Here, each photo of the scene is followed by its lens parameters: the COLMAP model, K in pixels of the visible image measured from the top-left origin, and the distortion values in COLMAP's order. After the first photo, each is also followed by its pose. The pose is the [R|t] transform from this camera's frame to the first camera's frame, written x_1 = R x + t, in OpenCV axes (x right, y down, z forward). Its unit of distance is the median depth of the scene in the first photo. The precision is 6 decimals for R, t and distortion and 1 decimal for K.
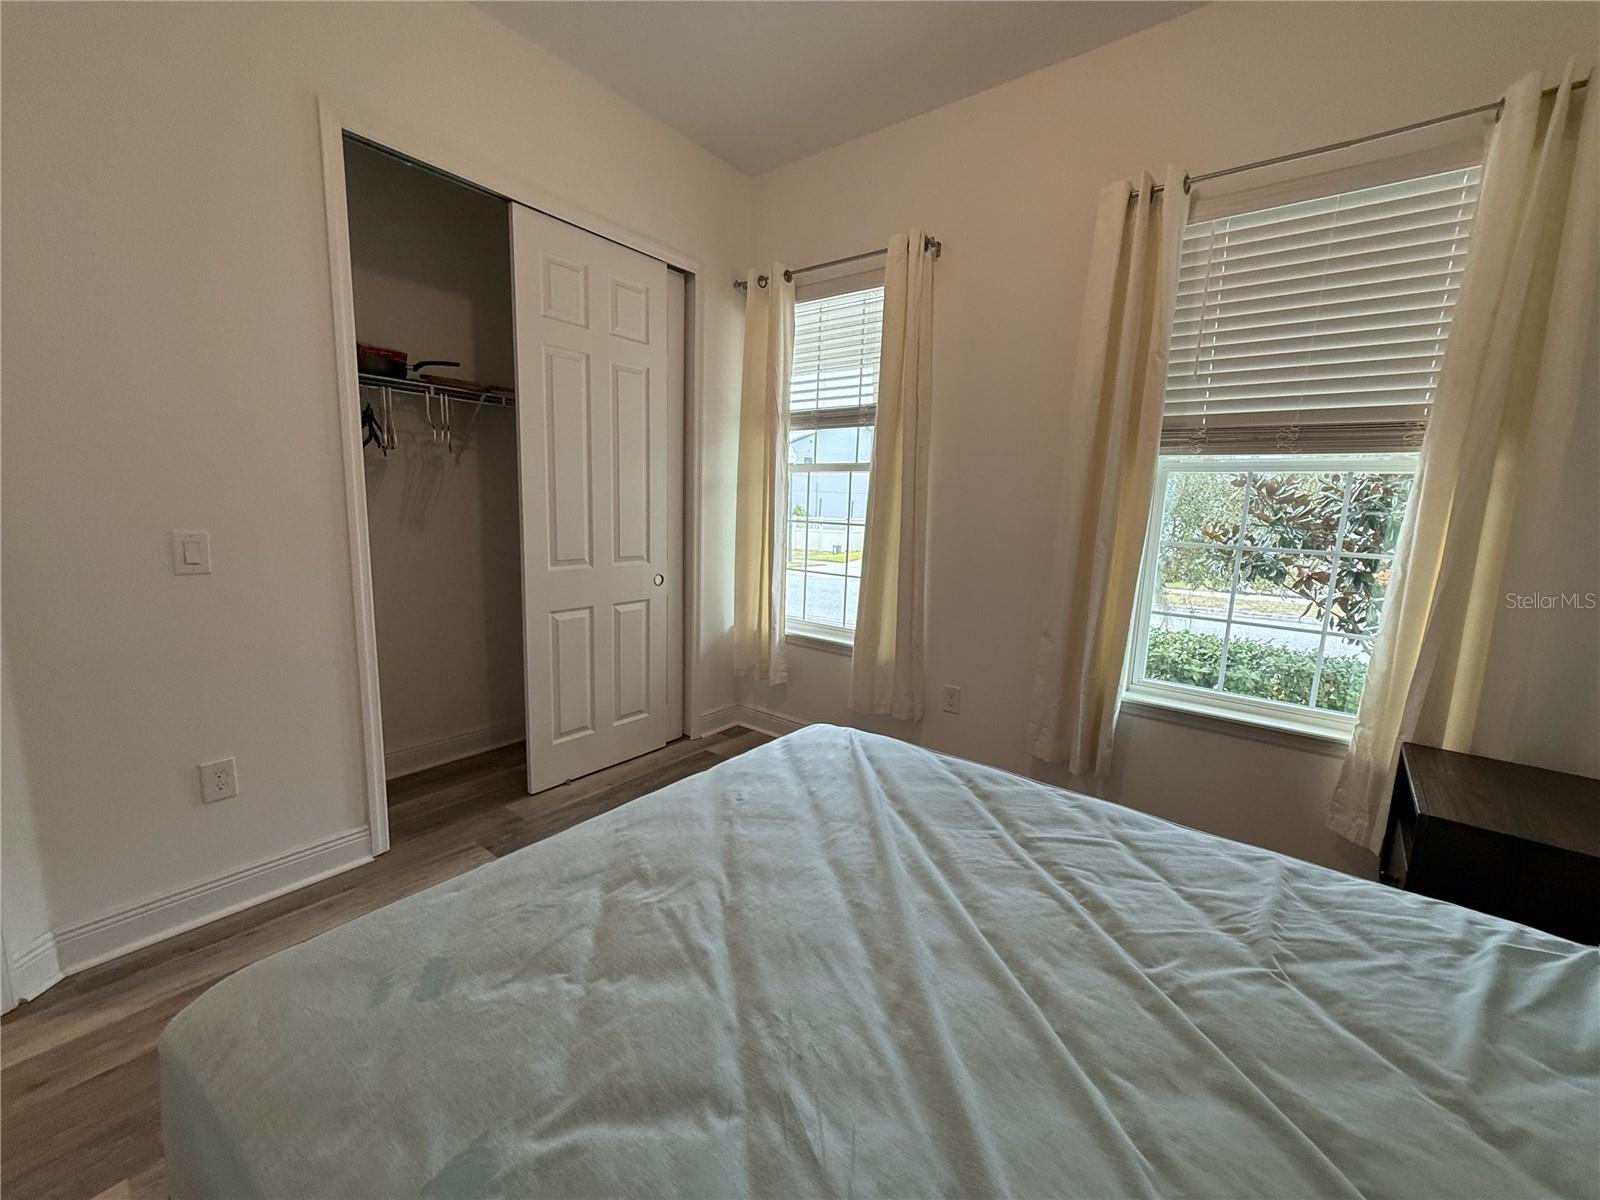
lens RADIAL K [[638.6, 0, 803.1], [0, 638.6, 599.0], [0, 0, 1]] dist [0.000826, -0.000609]
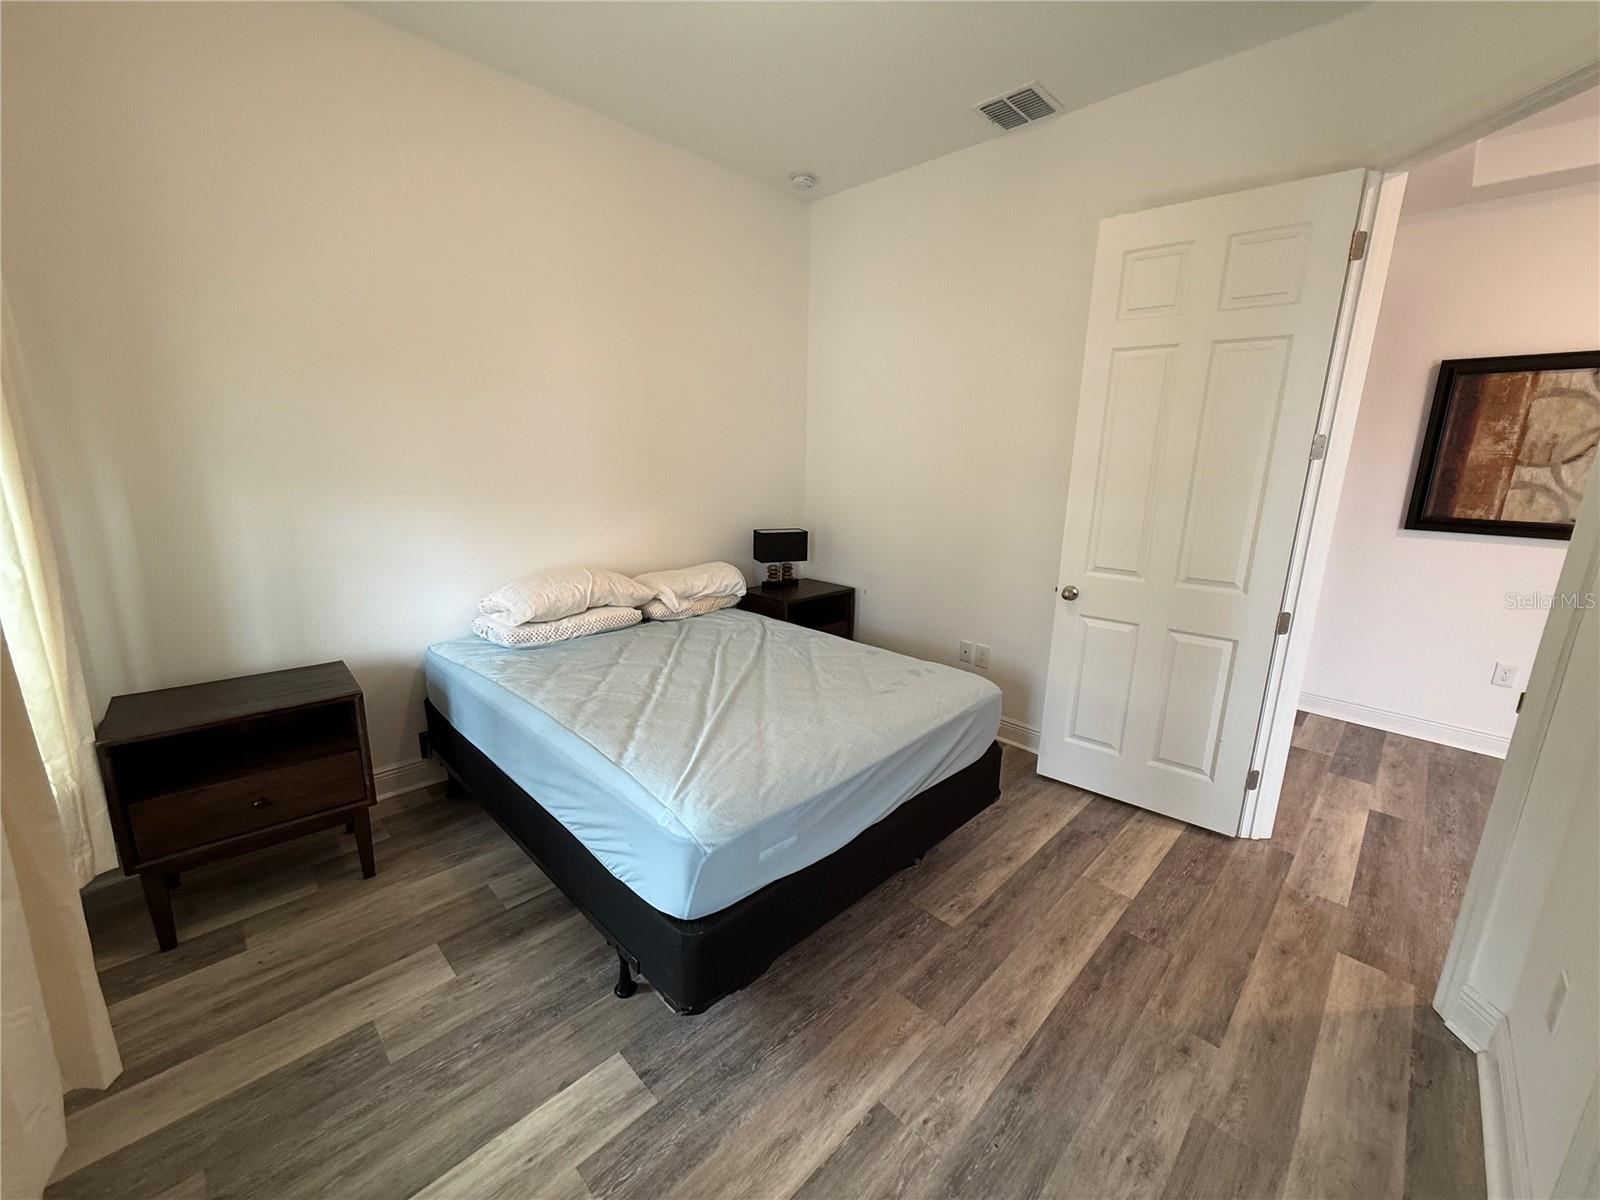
lens RADIAL K [[638.6, 0, 803.1], [0, 638.6, 599.0], [0, 0, 1]] dist [0.000826, -0.000609]
pose [[-0.990319, -0.087919, 0.107417, -0.257494], [-0.041221, 0.925201, 0.377233, -0.585158], [-0.132549, 0.369153, -0.919868, 2.645097]]
